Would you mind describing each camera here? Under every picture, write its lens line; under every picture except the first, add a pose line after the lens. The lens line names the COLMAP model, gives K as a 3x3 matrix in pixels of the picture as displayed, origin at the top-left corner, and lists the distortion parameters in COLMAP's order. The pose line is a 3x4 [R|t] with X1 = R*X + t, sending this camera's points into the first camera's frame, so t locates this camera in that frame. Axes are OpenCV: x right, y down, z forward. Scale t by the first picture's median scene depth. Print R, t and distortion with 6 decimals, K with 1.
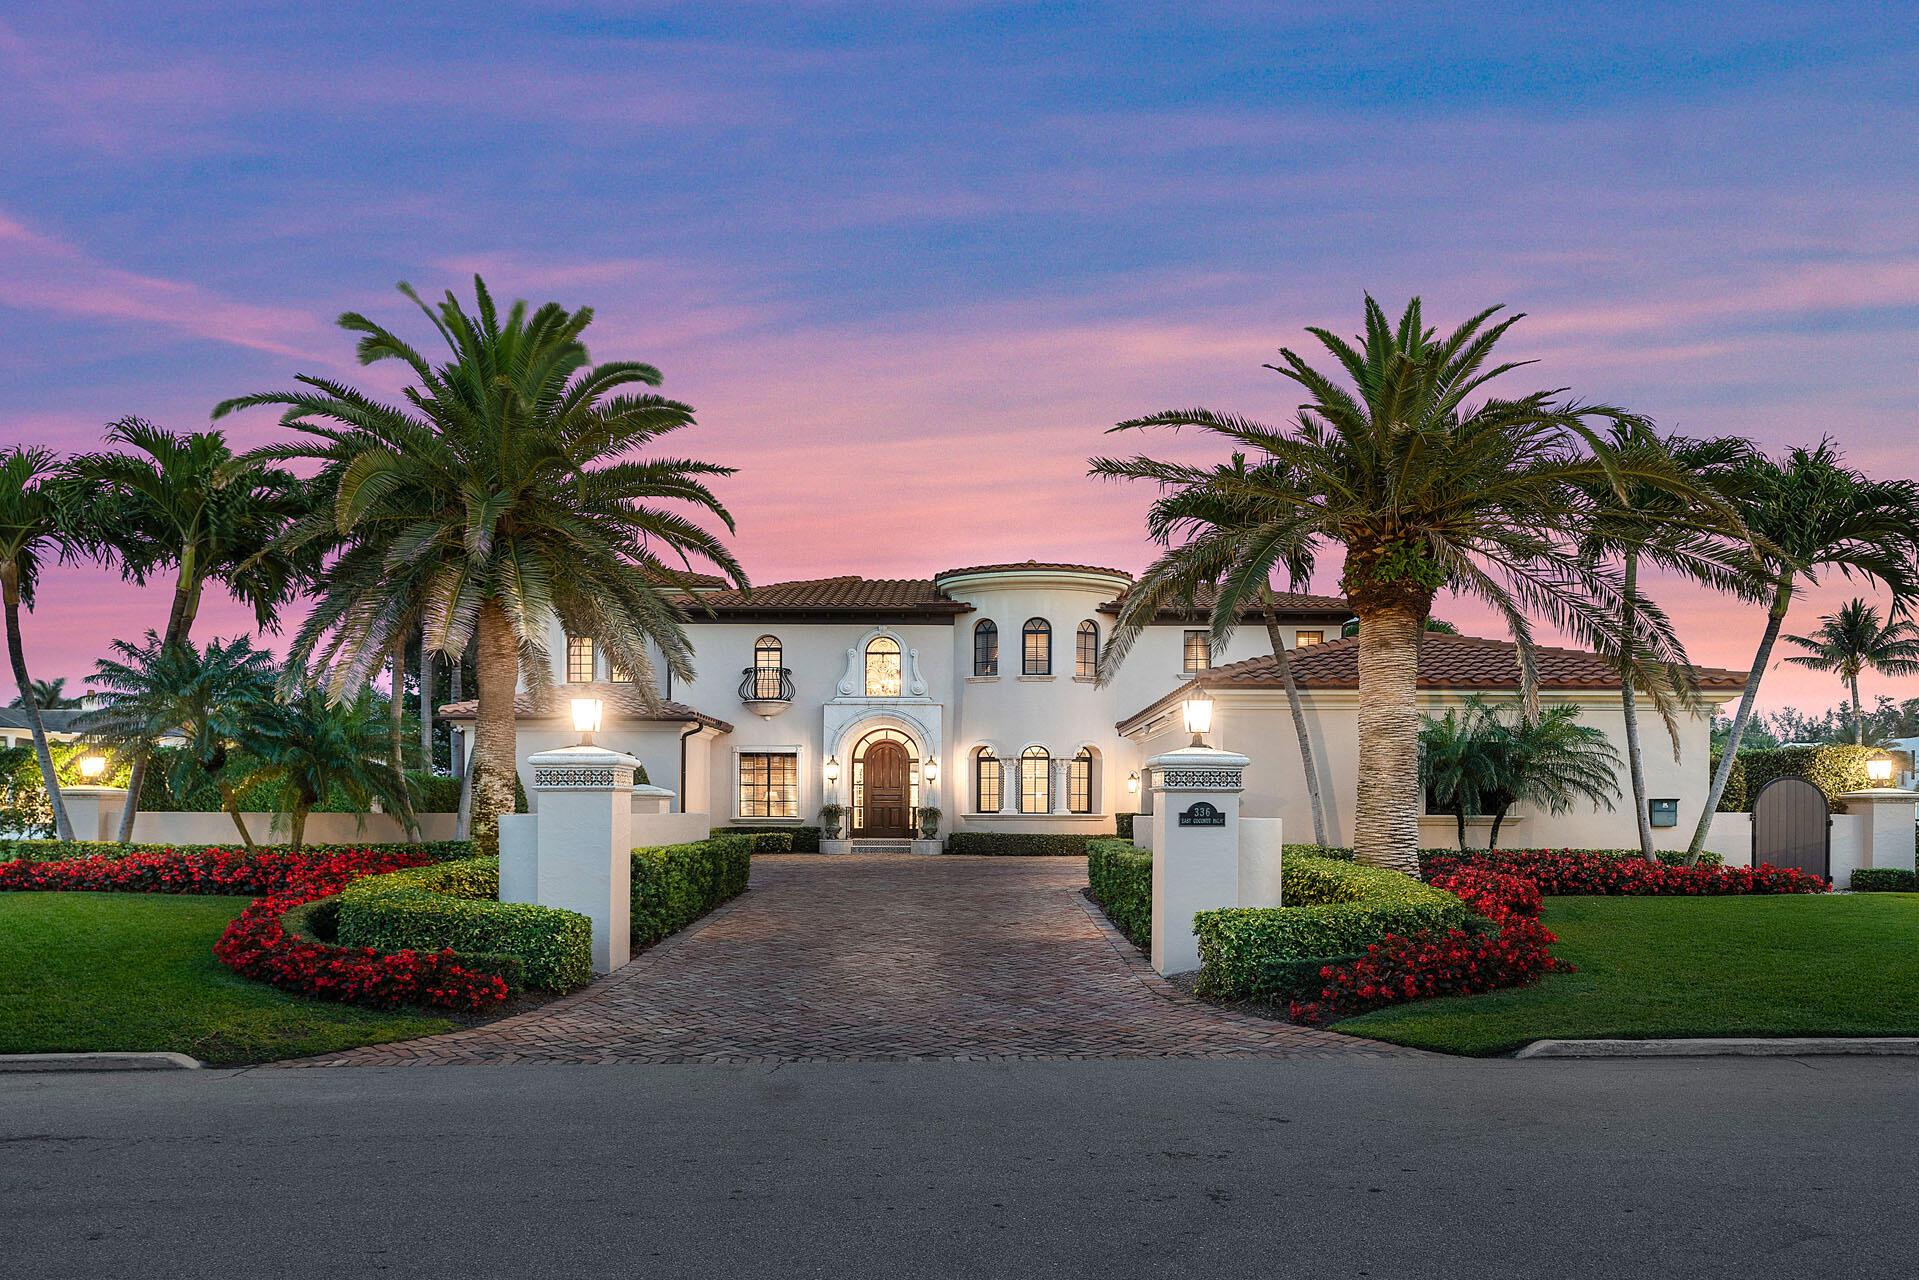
lens RADIAL K [[1270.6, 0, 1171.4], [0, 1270.6, 760.7], [0, 0, 1]] dist [0.005580, -0.003594]
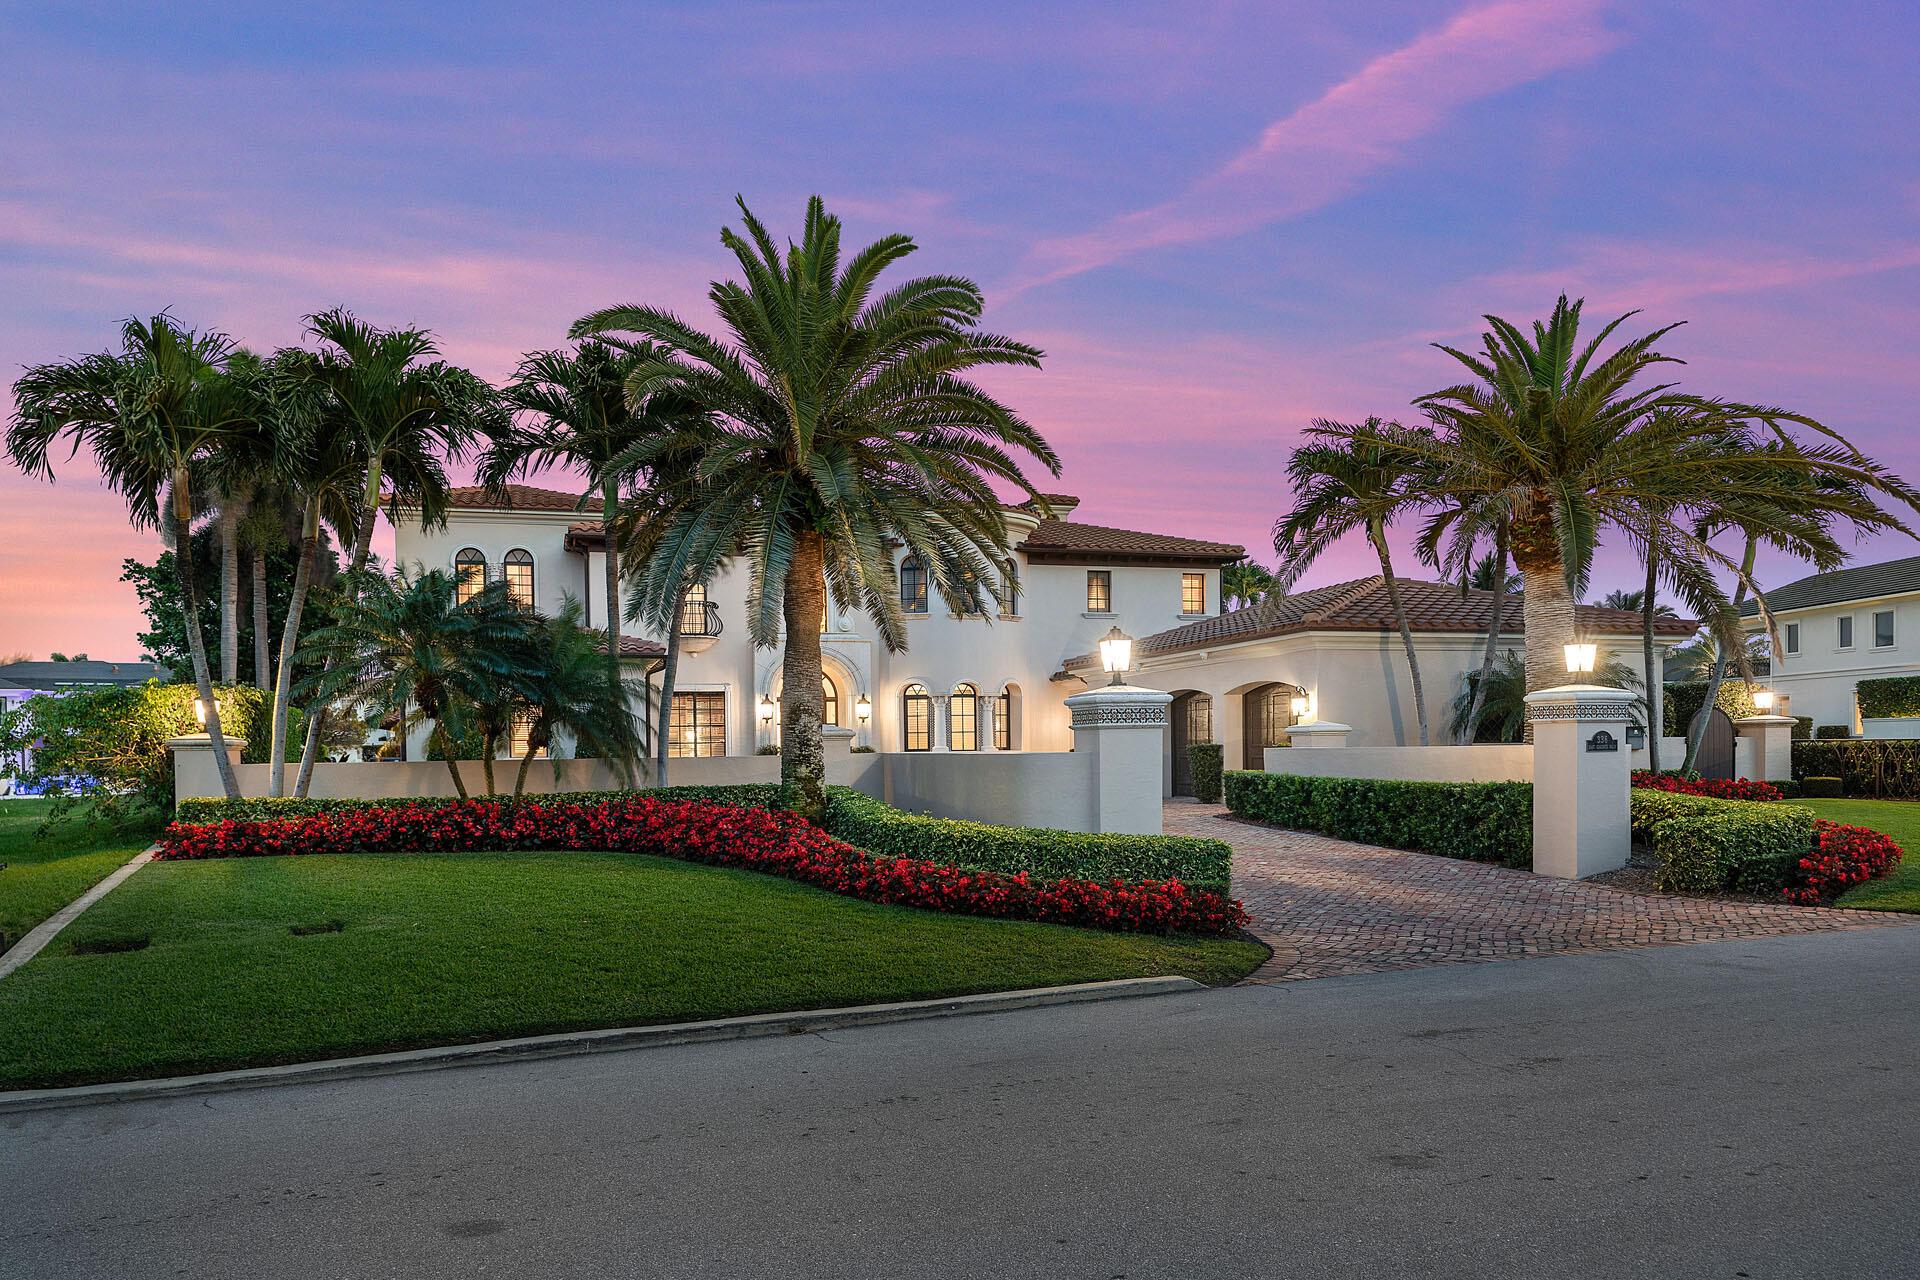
lens RADIAL K [[1282.2, 0, 1126.3], [0, 1282.2, 710.9], [0, 0, 1]] dist [-0.003767, 0.000010]
pose [[0.955755, -0.010152, 0.293989, -0.295886], [0.006909, 0.999903, 0.012069, -0.001349], [-0.294083, -0.009503, 0.955732, -0.002368]]
